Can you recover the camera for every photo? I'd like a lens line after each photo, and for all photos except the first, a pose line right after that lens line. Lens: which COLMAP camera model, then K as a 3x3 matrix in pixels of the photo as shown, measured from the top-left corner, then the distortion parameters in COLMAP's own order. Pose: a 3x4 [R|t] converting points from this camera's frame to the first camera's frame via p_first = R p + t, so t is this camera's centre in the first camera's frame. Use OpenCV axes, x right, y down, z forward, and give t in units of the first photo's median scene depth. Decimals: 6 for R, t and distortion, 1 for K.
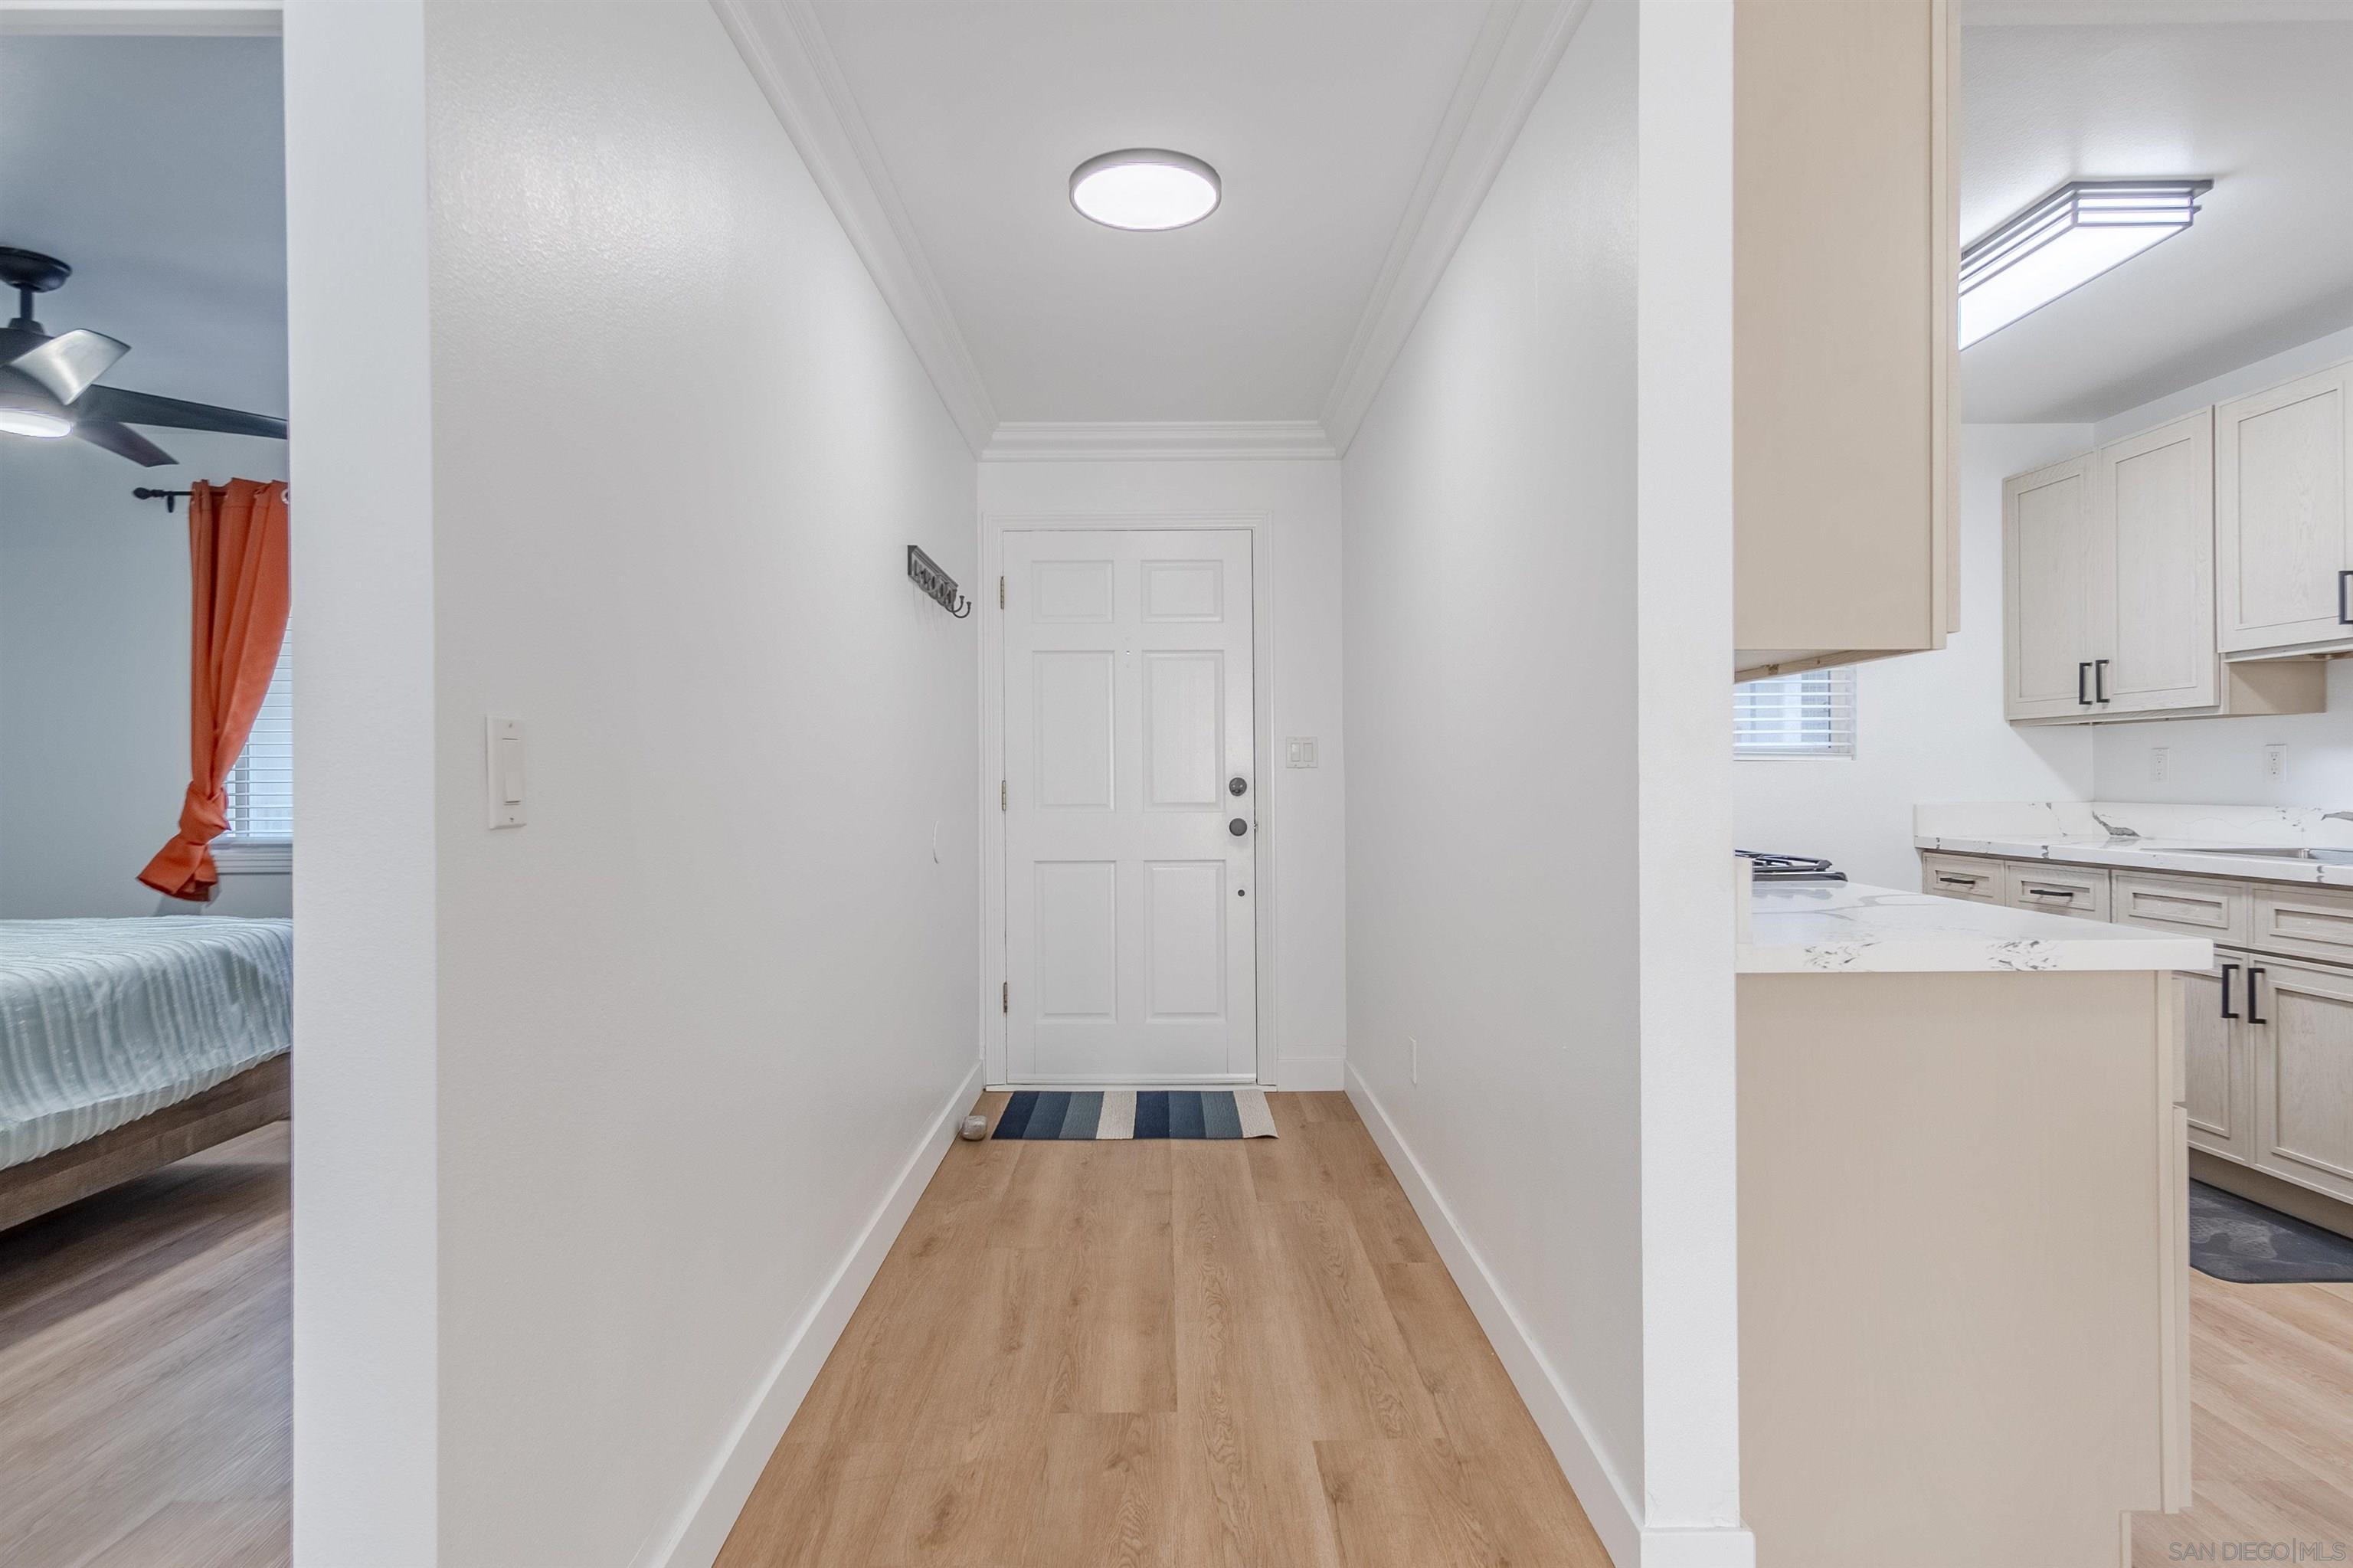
lens RADIAL K [[1238.3, 0, 1175.3], [0, 1238.3, 784.0], [0, 0, 1]] dist [-0.001008, 0.003455]
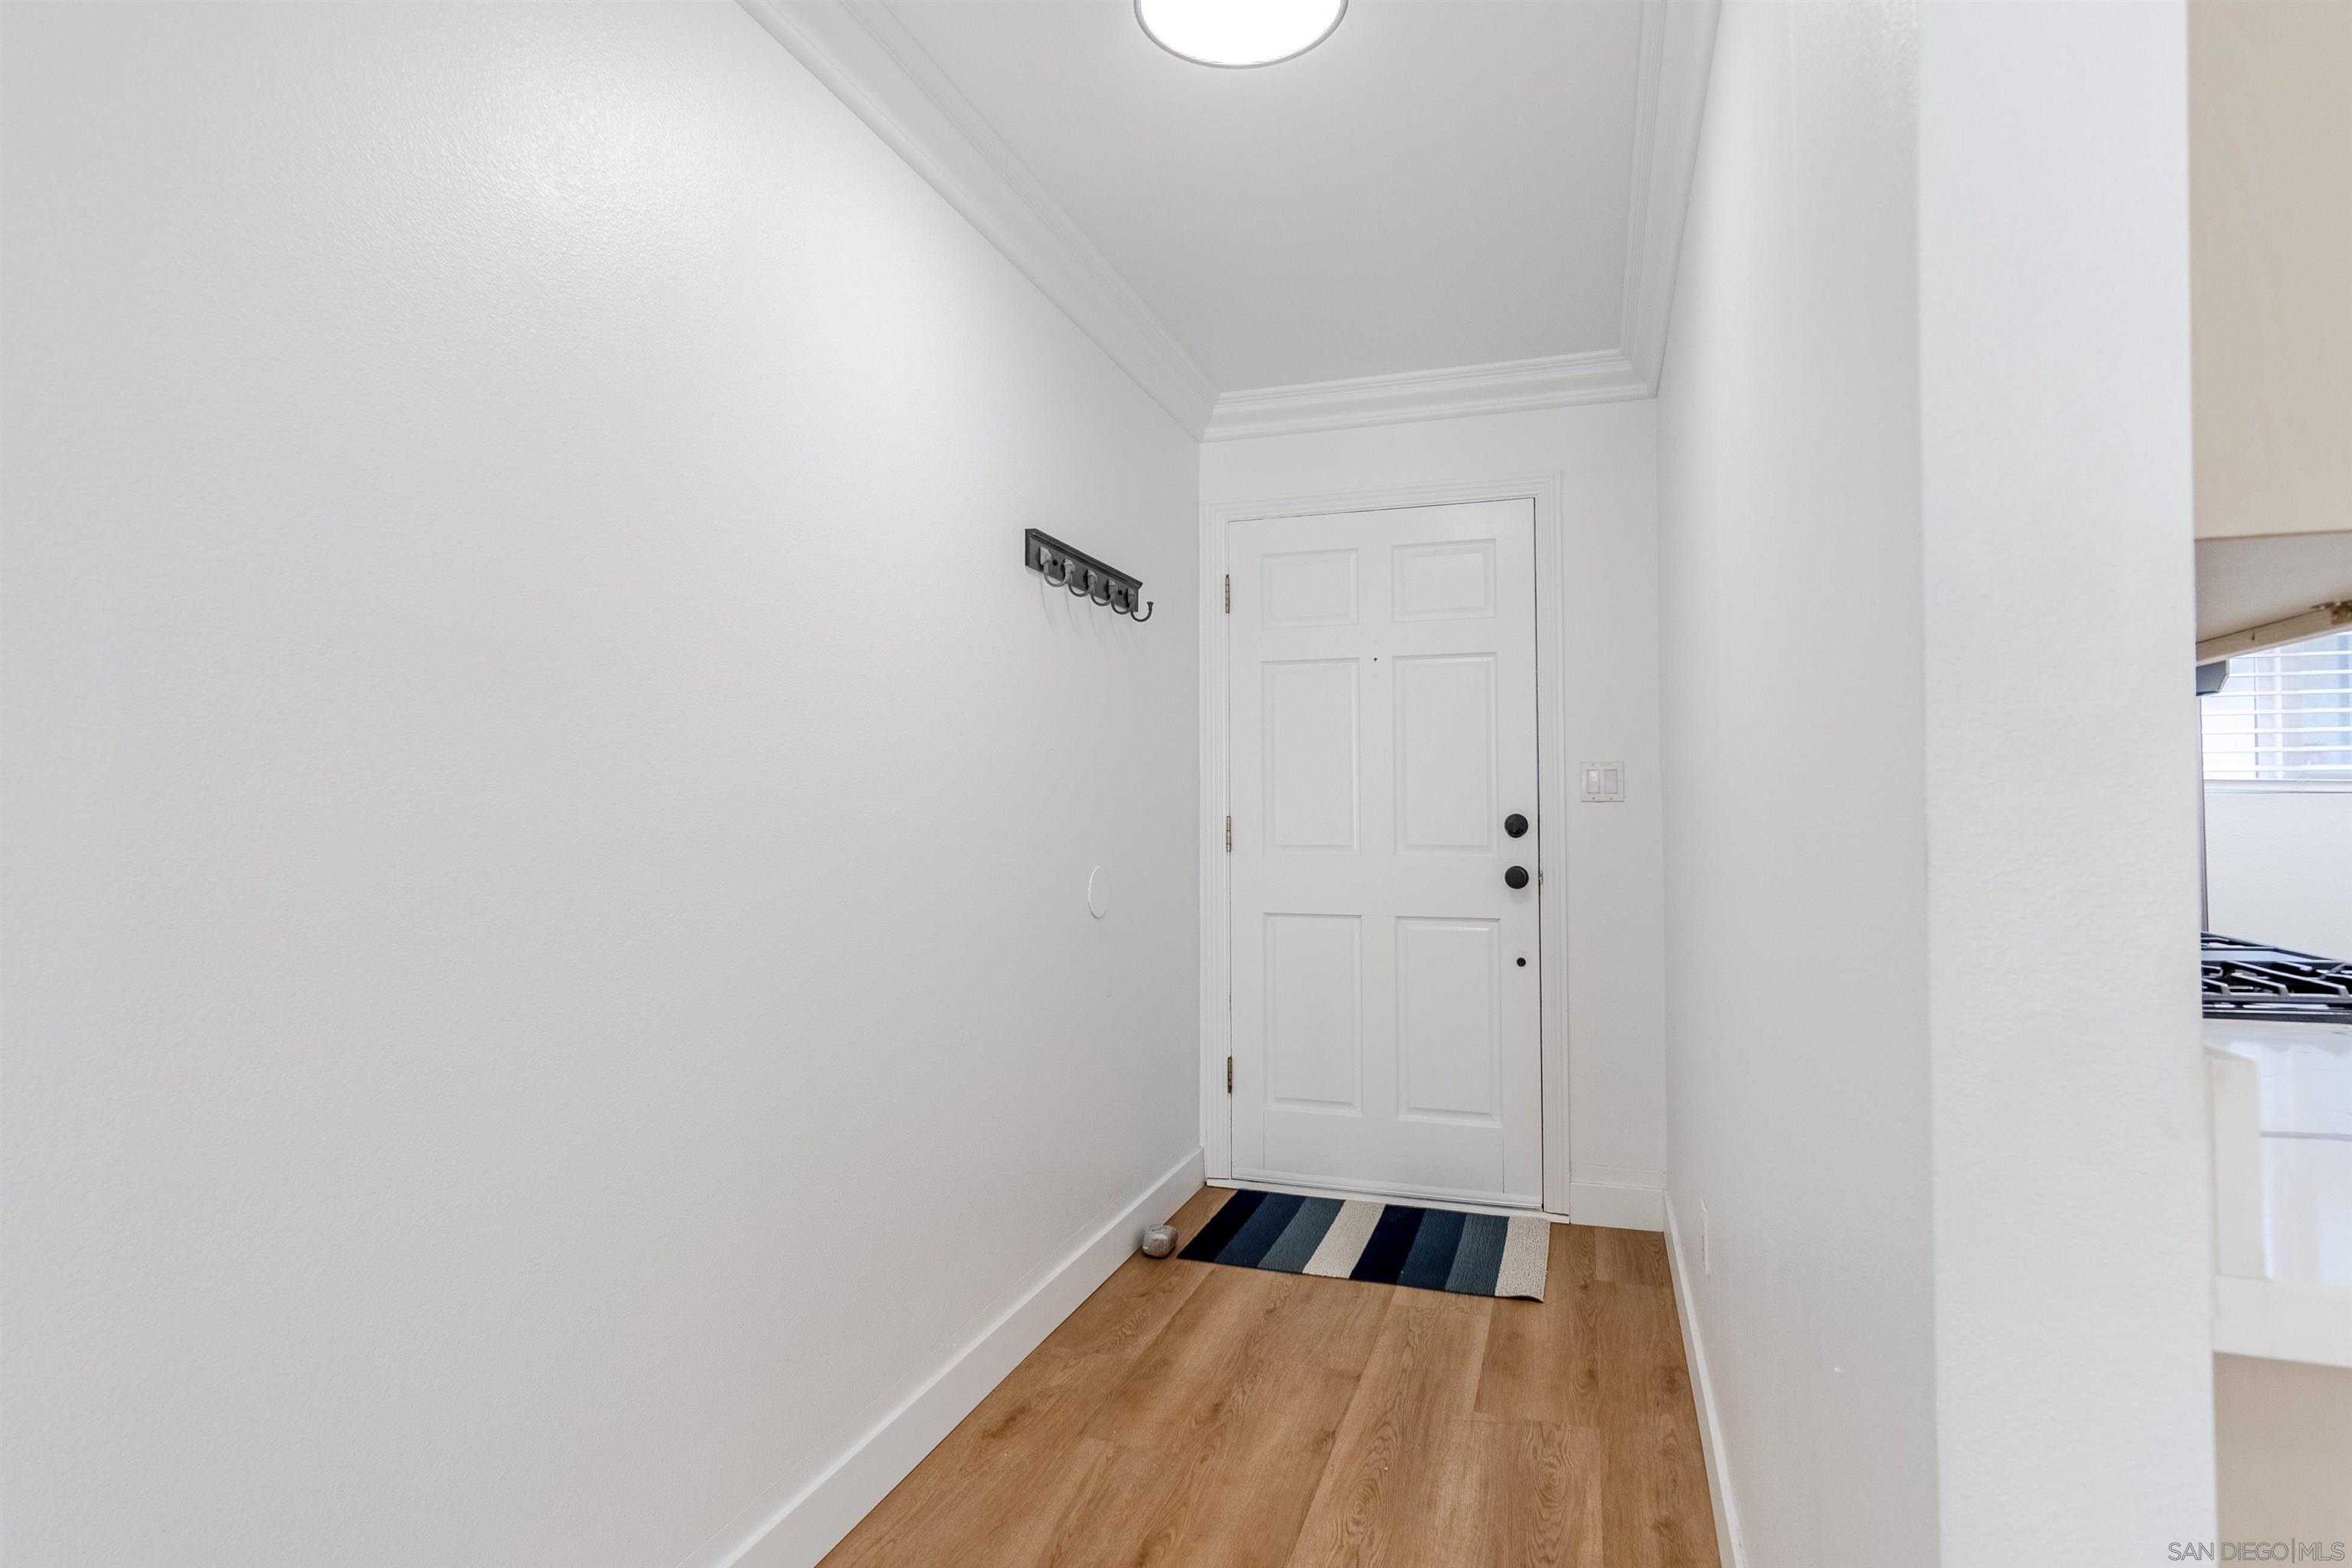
lens RADIAL K [[1237.7, 0, 1177.8], [0, 1237.7, 781.0], [0, 0, 1]] dist [-0.001008, 0.003455]
pose [[0.947435, -0.003784, -0.319927, 0.136357], [-0.003771, 0.999729, -0.022992, -0.009897], [0.319927, 0.022990, 0.947163, 0.263041]]
